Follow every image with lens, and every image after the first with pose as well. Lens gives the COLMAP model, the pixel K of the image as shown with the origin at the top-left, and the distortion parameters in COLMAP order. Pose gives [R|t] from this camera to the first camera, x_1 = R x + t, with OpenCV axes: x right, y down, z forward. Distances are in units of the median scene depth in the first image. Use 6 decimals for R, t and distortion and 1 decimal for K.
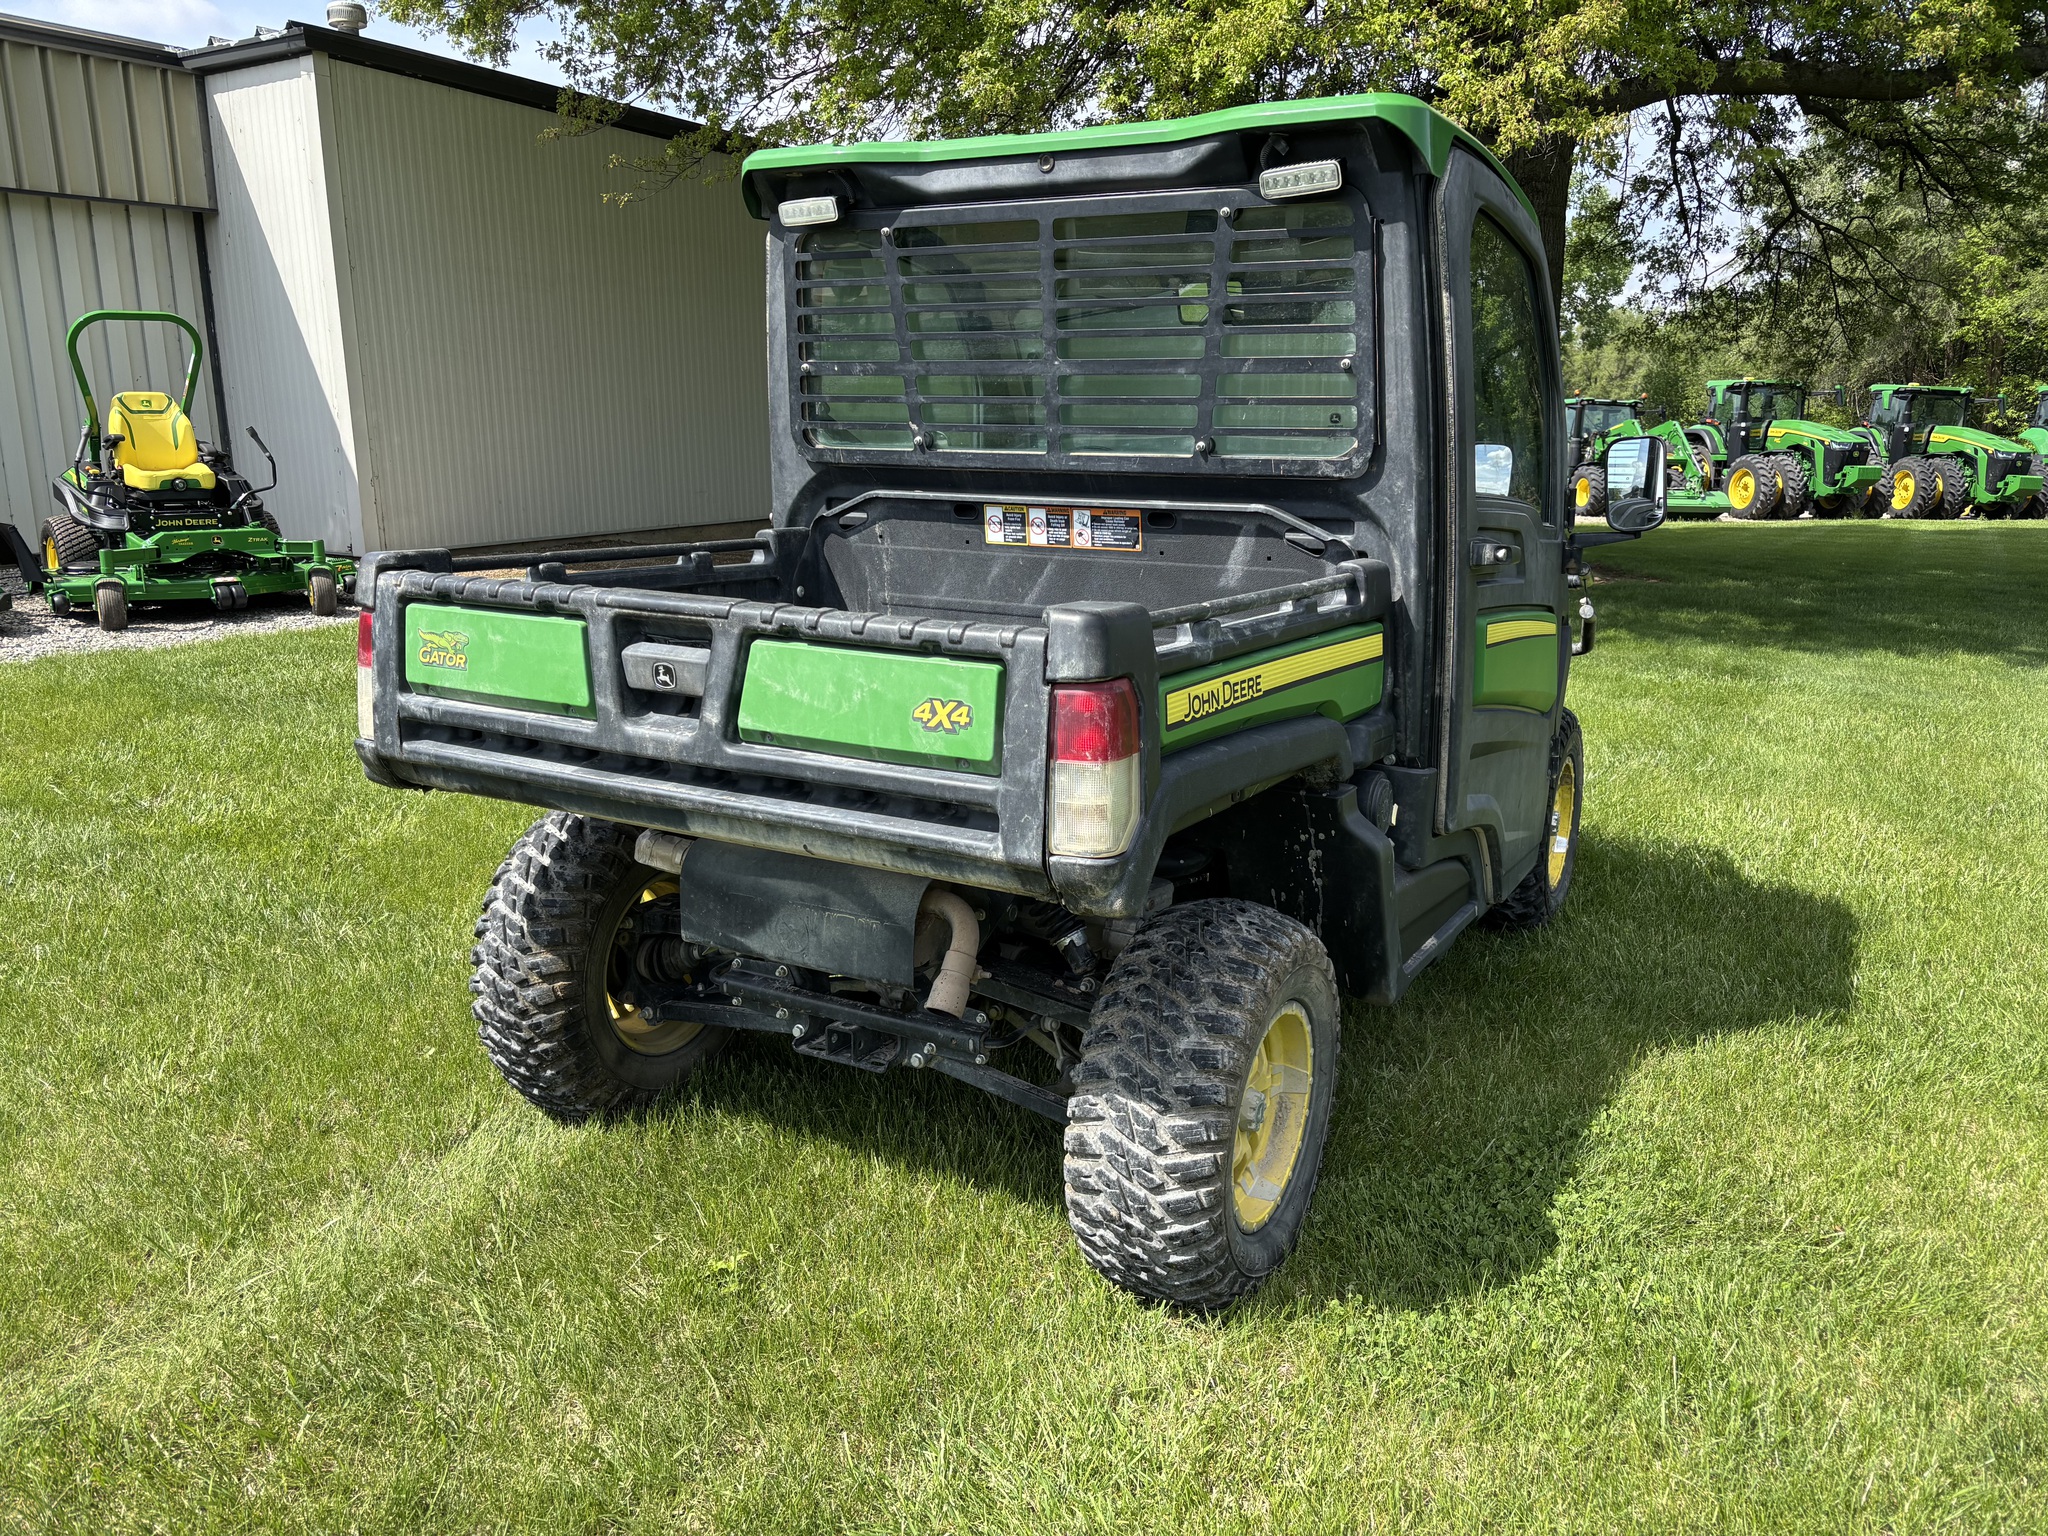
lens RADIAL K [[1564.6, 0, 1020.7], [0, 1564.6, 782.7], [0, 0, 1]] dist [0.044155, -0.047952]
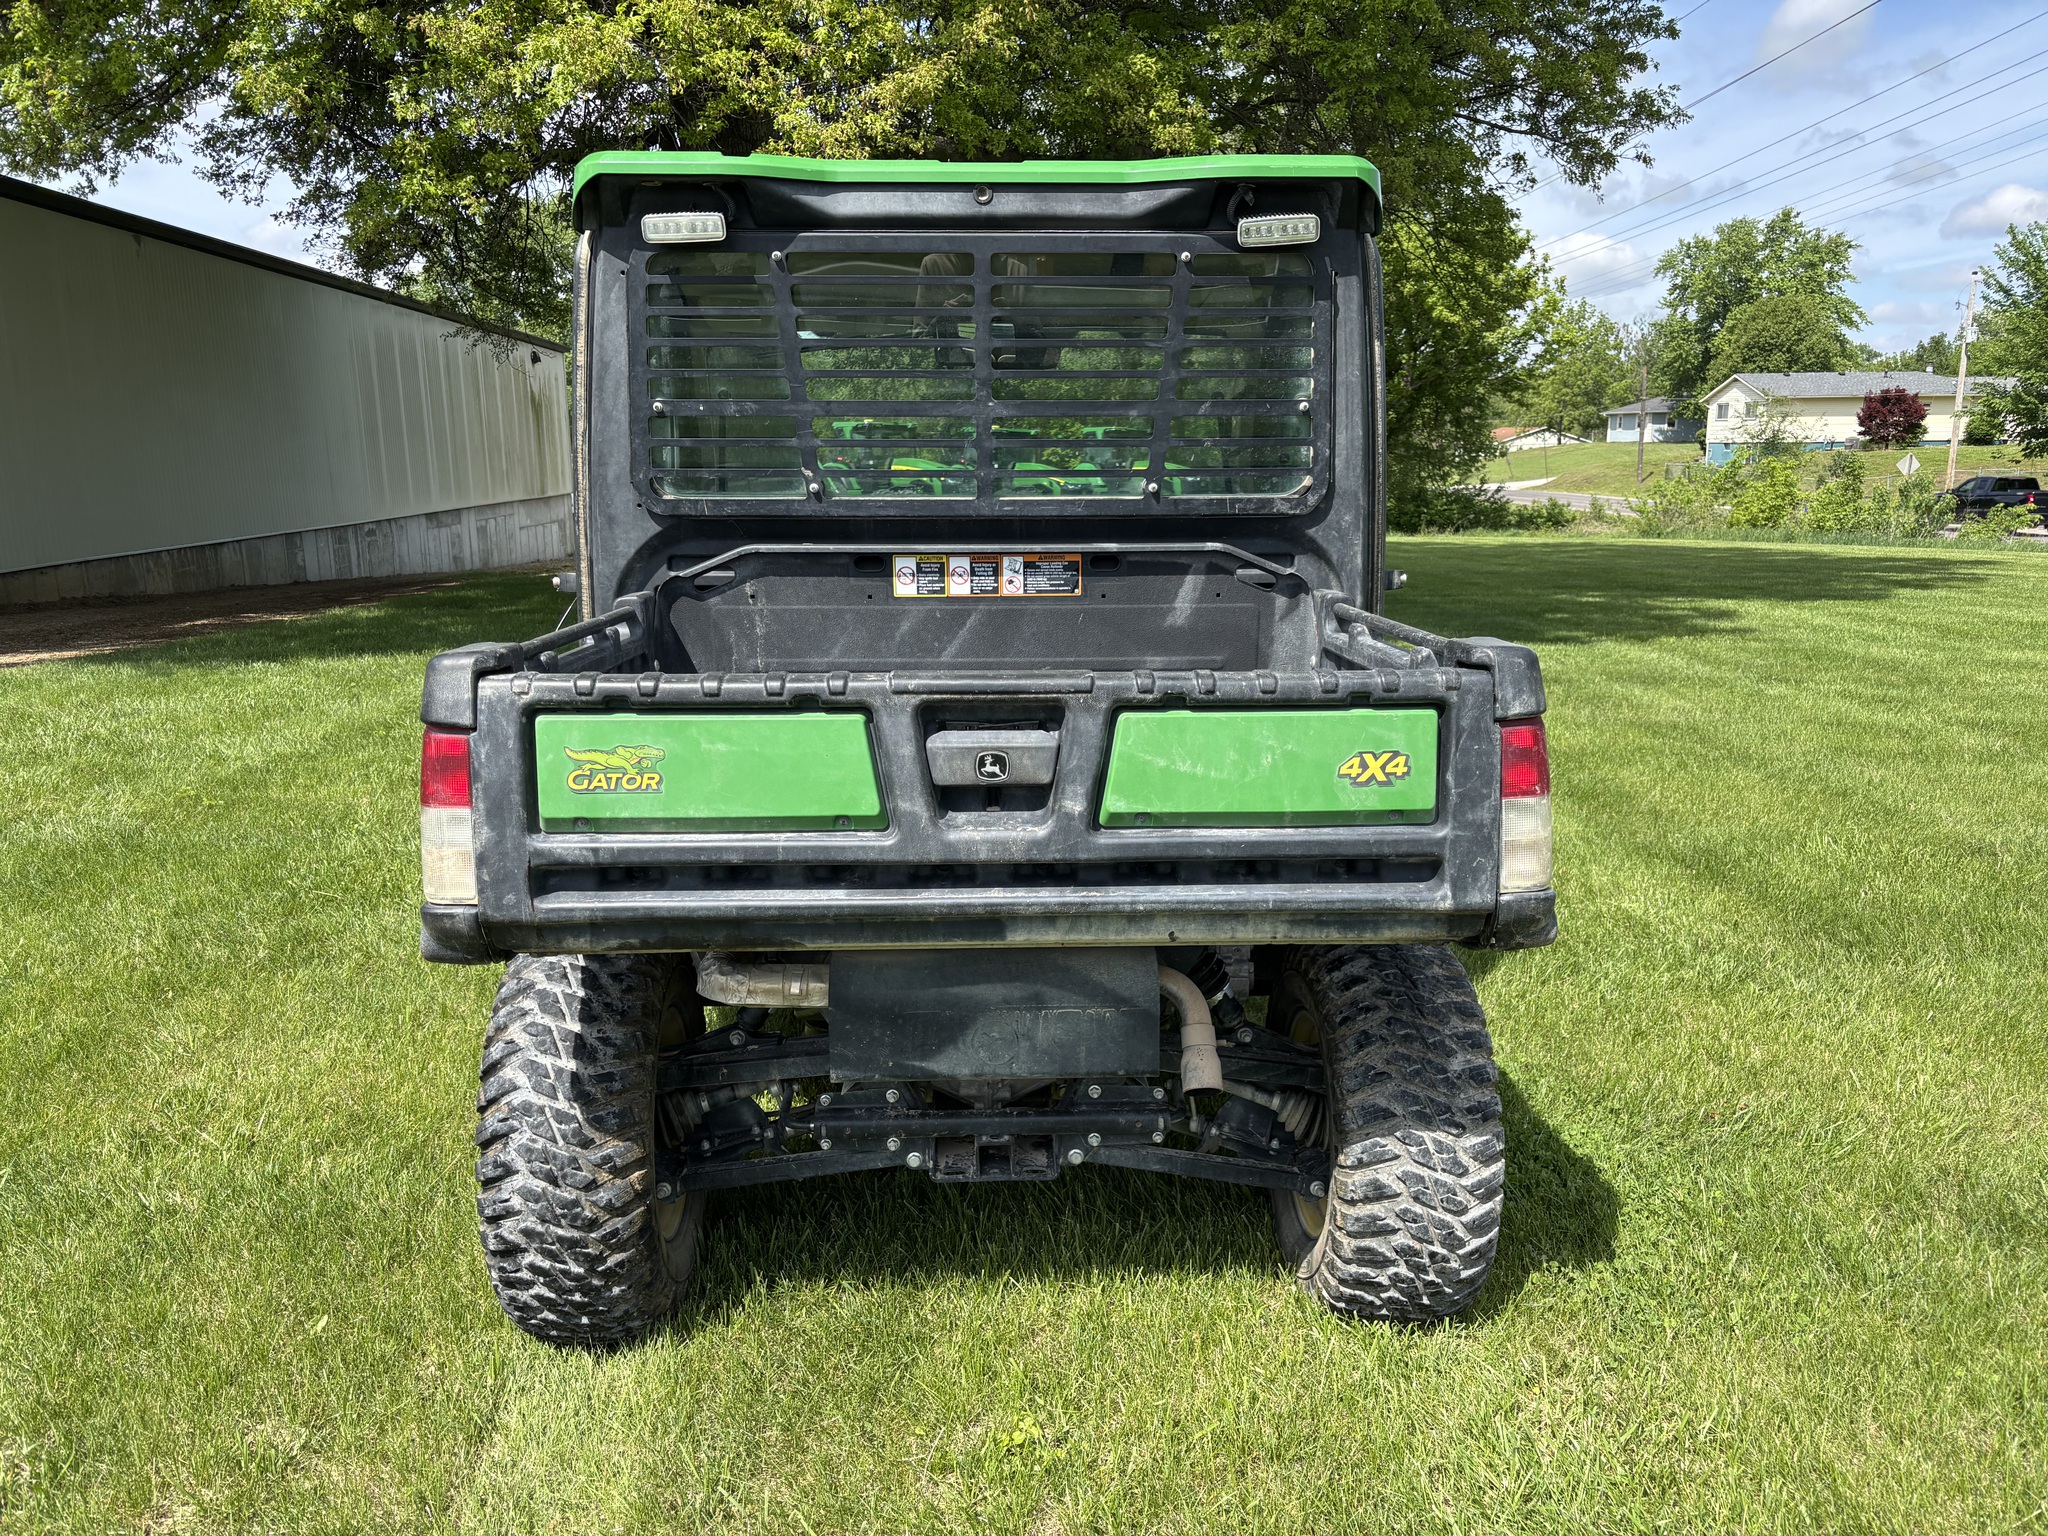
lens RADIAL K [[1564.6, 0, 1020.7], [0, 1564.6, 782.7], [0, 0, 1]] dist [0.044155, -0.047952]
pose [[0.846809, -0.119766, 0.518238, -0.519824], [0.132233, 0.991134, 0.012983, -0.053884], [-0.515198, 0.057535, 0.855138, 0.206739]]
